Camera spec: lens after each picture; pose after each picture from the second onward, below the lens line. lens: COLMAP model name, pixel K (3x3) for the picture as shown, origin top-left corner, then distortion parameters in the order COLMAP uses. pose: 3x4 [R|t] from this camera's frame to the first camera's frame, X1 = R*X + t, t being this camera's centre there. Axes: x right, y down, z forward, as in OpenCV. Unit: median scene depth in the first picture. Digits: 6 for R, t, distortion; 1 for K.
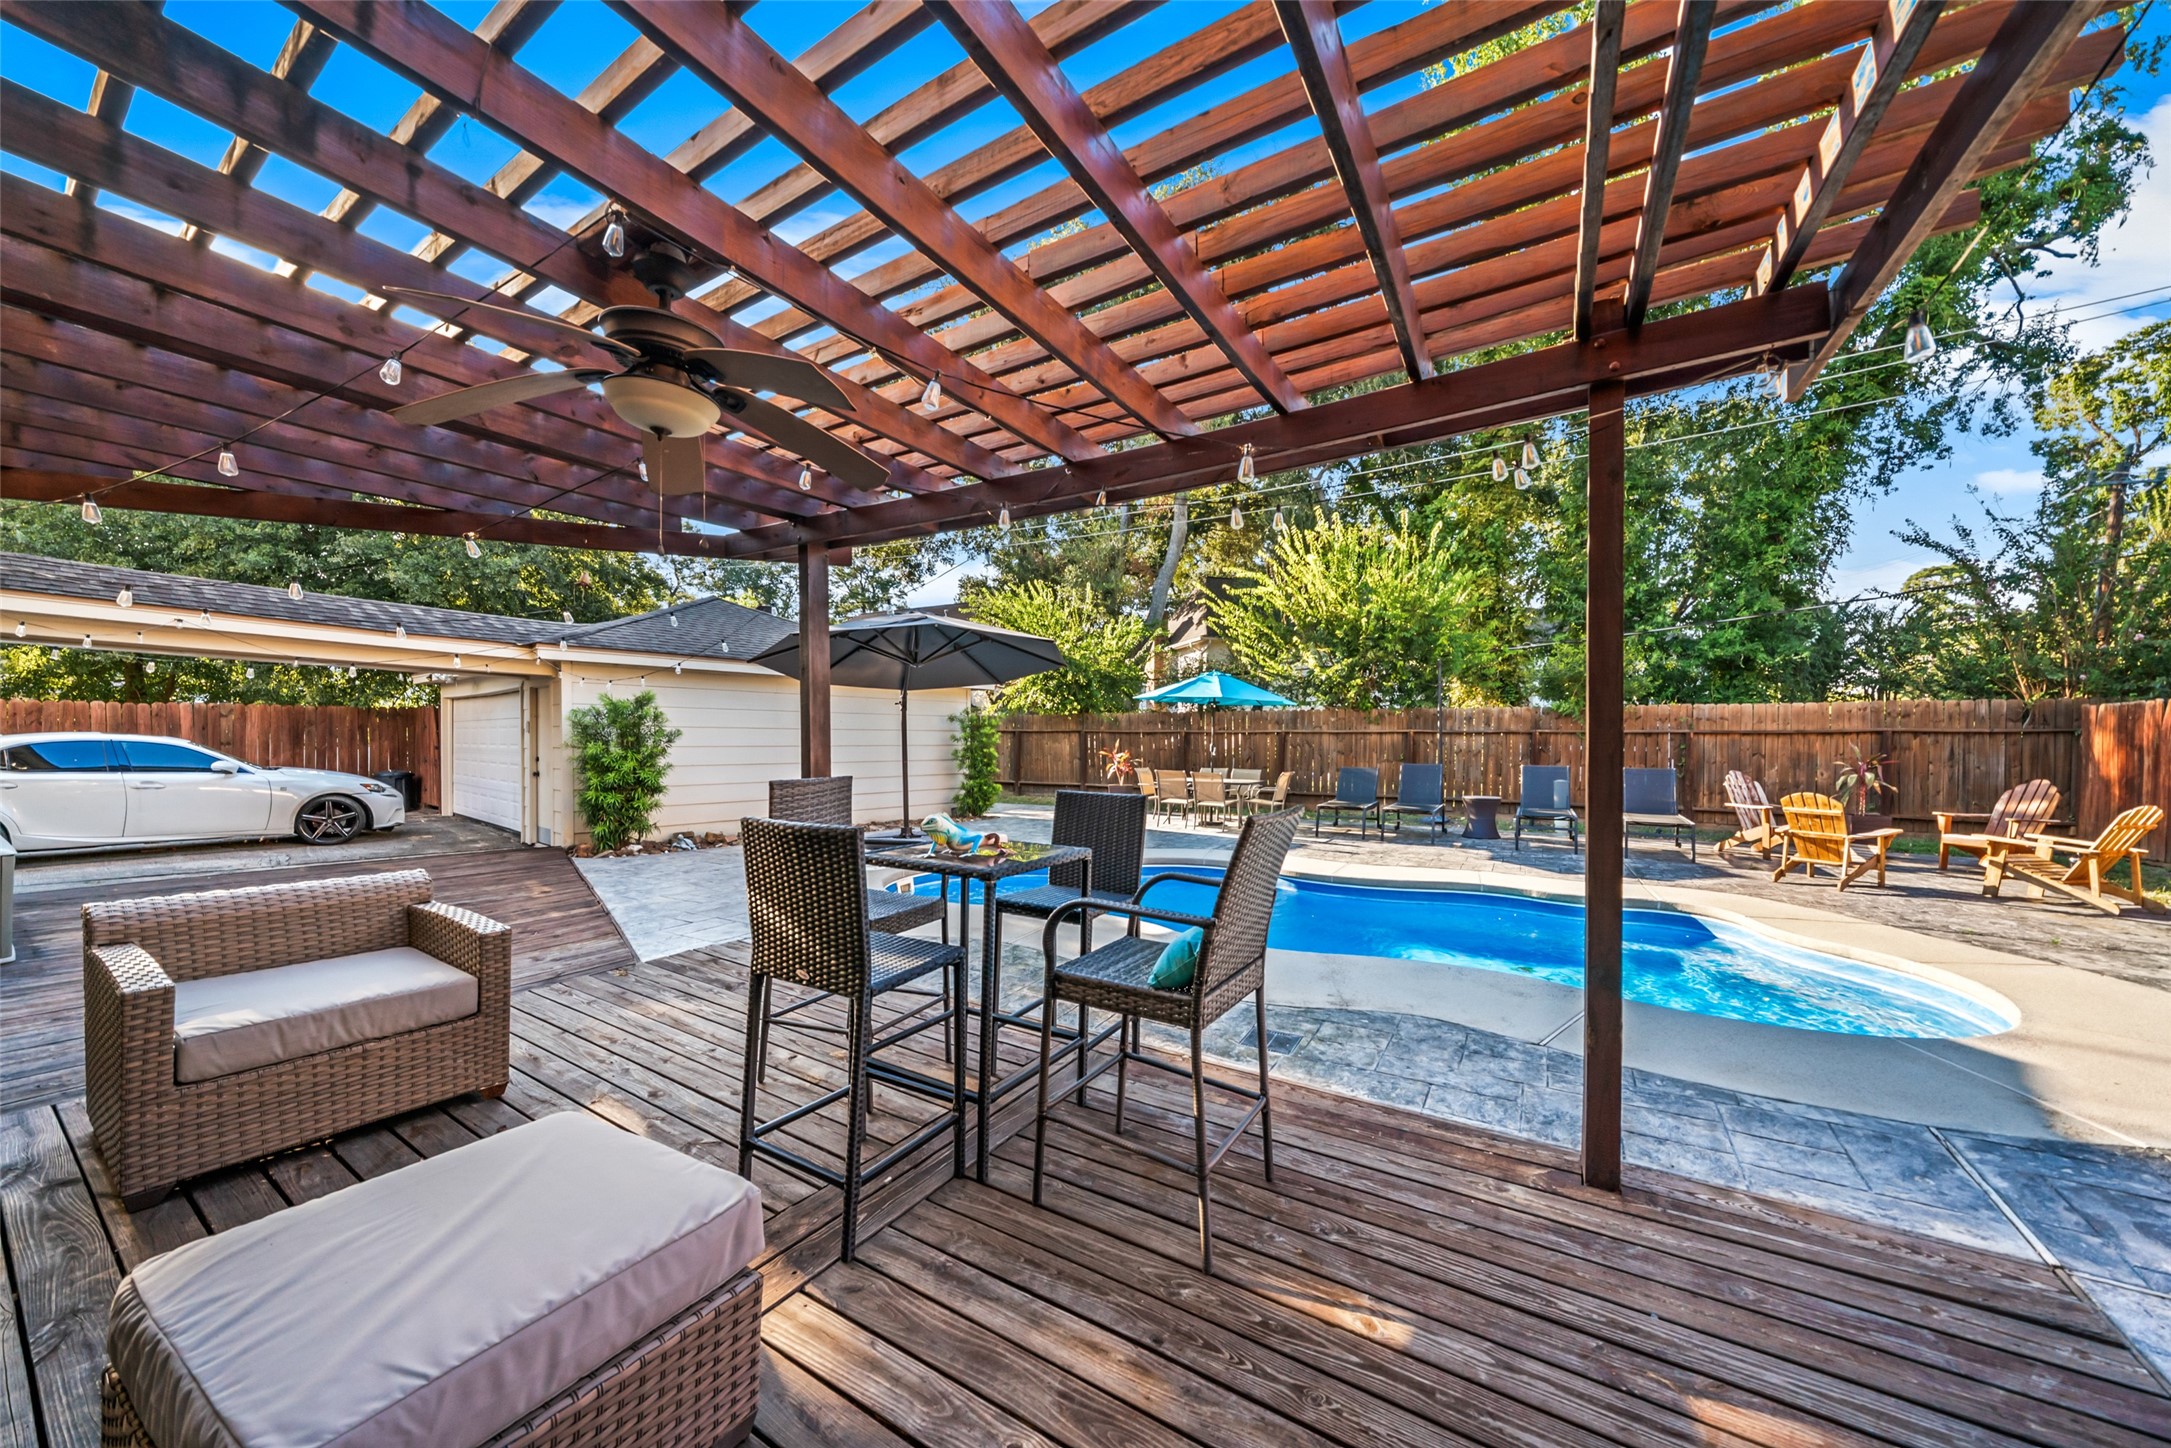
lens RADIAL K [[744.3, 0, 1066.7], [0, 744.3, 735.6], [0, 0, 1]] dist [-0.012504, 0.000056]
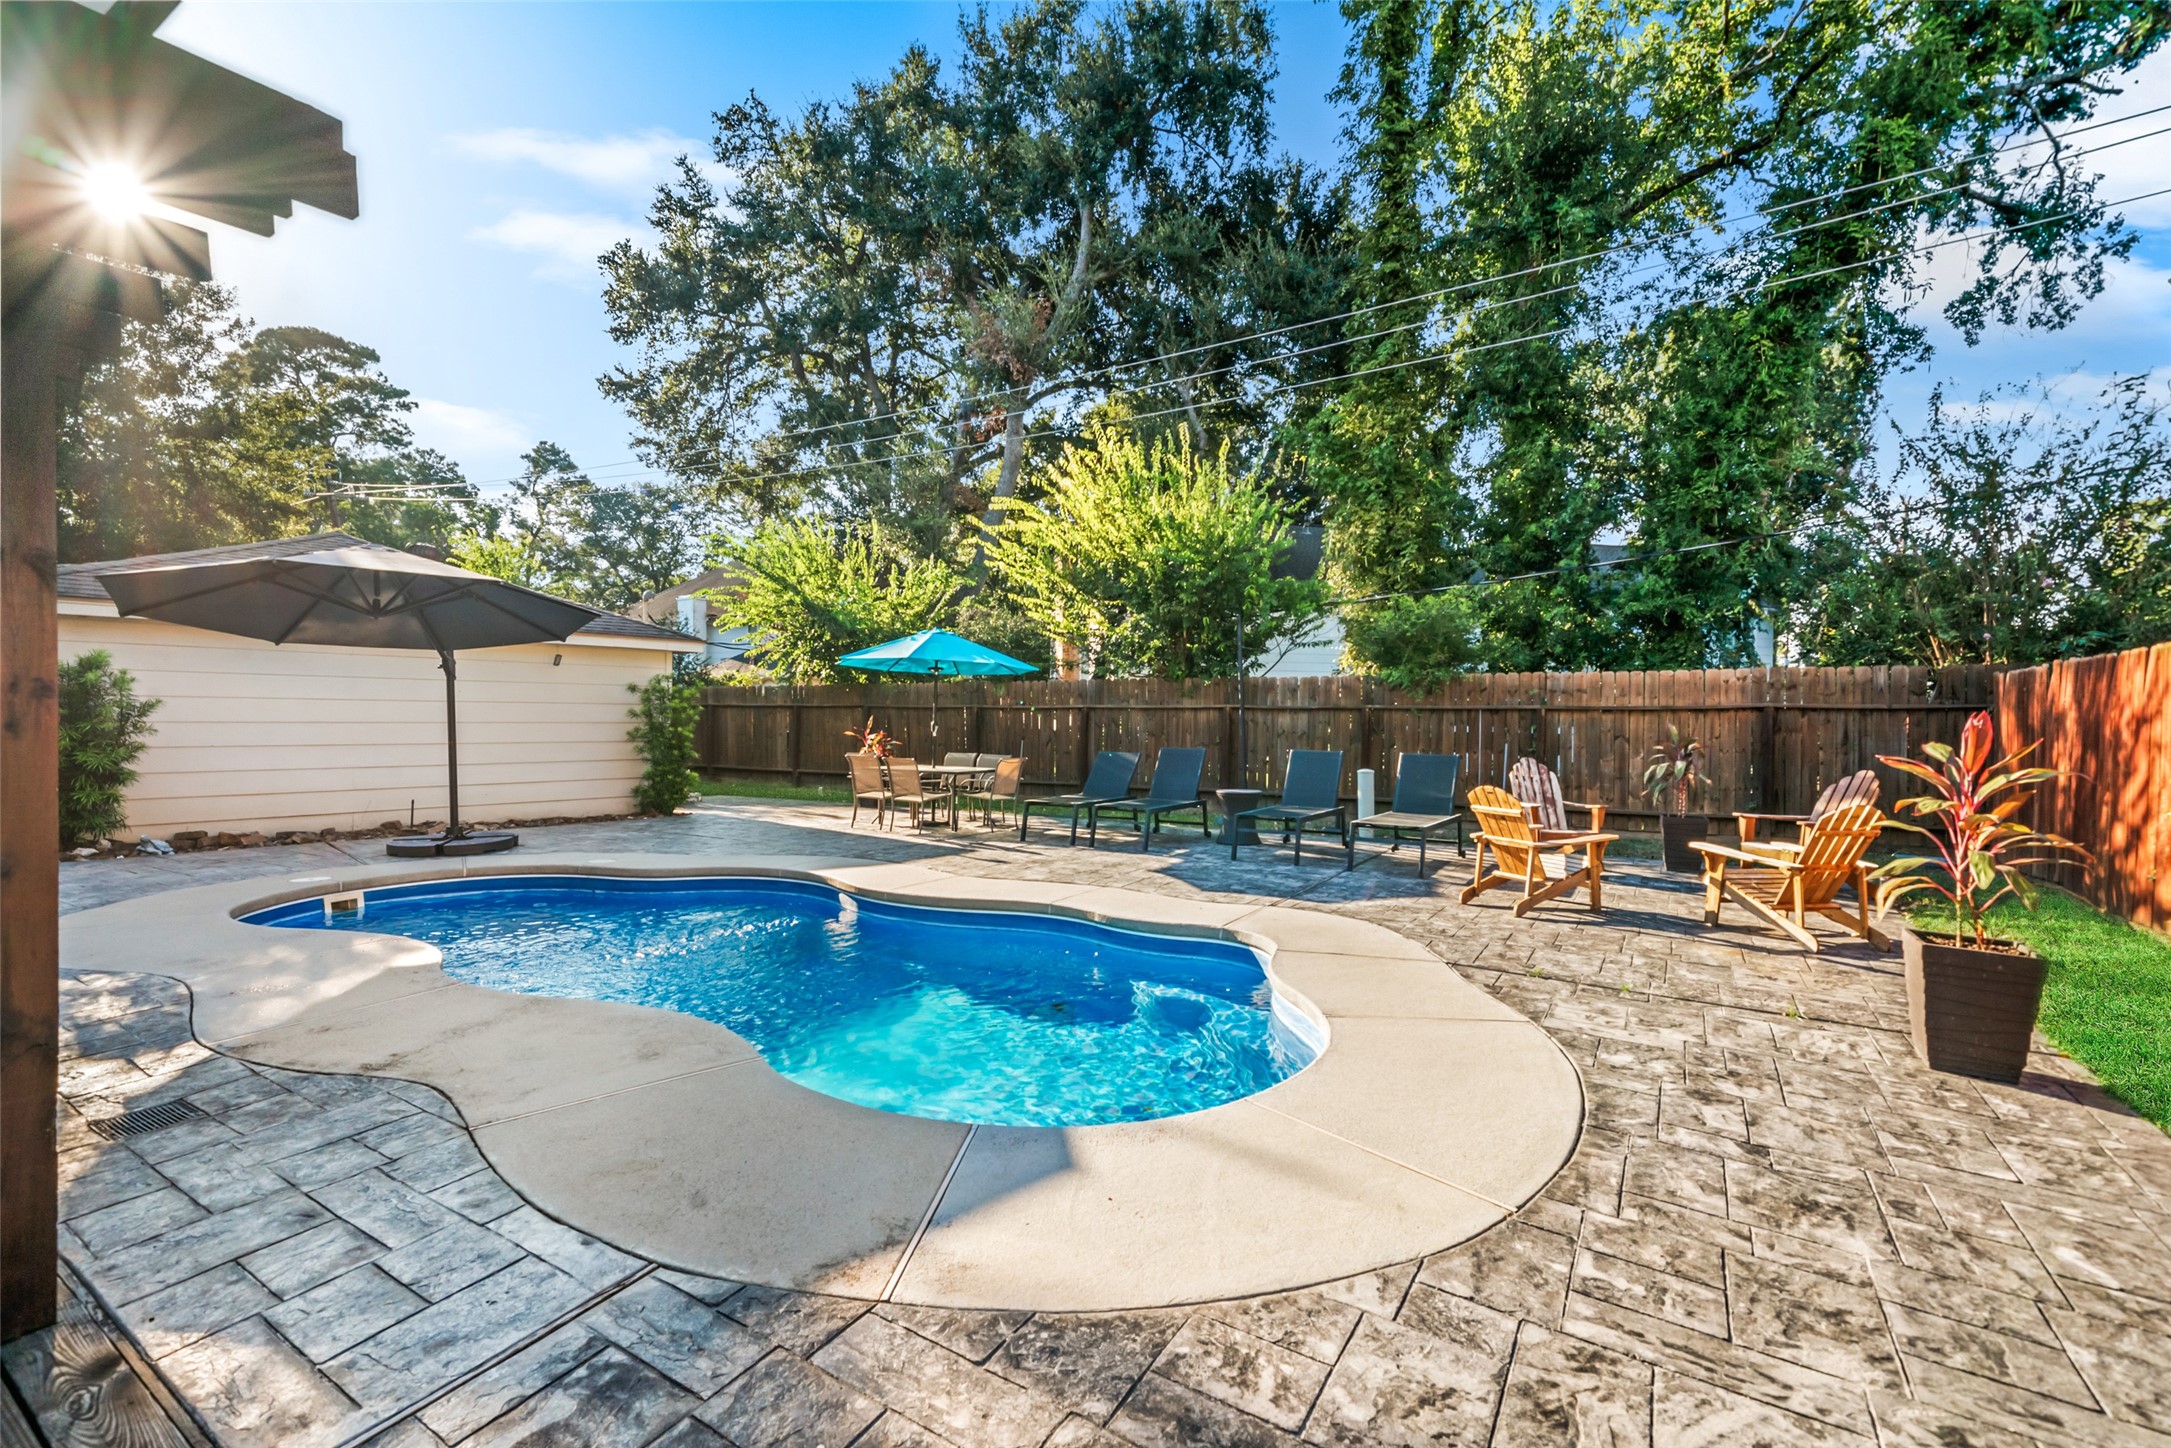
lens RADIAL K [[926.3, 0, 1079.3], [0, 926.3, 707.2], [0, 0, 1]] dist [-0.002124, -0.000758]
pose [[0.999988, 0.003612, -0.003157, 0.324600], [-0.003638, 0.999959, -0.008260, 0.003574], [0.003127, 0.008271, 0.999961, 0.023820]]
